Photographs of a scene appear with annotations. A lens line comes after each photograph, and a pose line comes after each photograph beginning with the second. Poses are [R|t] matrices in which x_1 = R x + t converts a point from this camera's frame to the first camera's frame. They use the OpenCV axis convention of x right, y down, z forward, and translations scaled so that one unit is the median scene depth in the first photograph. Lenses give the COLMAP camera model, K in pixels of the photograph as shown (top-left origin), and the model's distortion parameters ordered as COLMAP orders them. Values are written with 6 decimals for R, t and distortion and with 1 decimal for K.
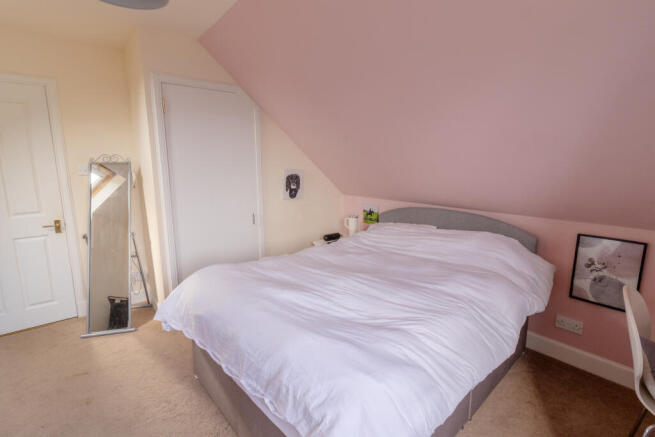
lens RADIAL K [[306.3, 0, 327.5], [0, 306.3, 218.5], [0, 0, 1]] dist [-0.000711, -0.000100]
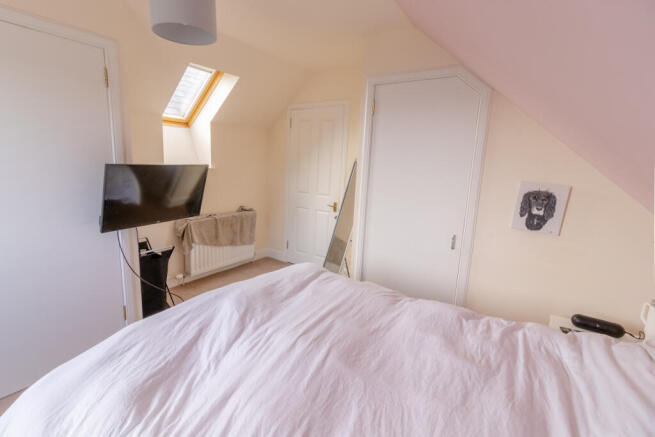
lens RADIAL K [[317.8, 0, 327.5], [0, 317.8, 218.5], [0, 0, 1]] dist [-0.000043, -0.000088]
pose [[0.271553, 0.190459, -0.943390, 0.368689], [-0.216411, 0.967204, 0.132973, -0.086498], [0.937777, 0.168051, 0.303864, 0.440973]]
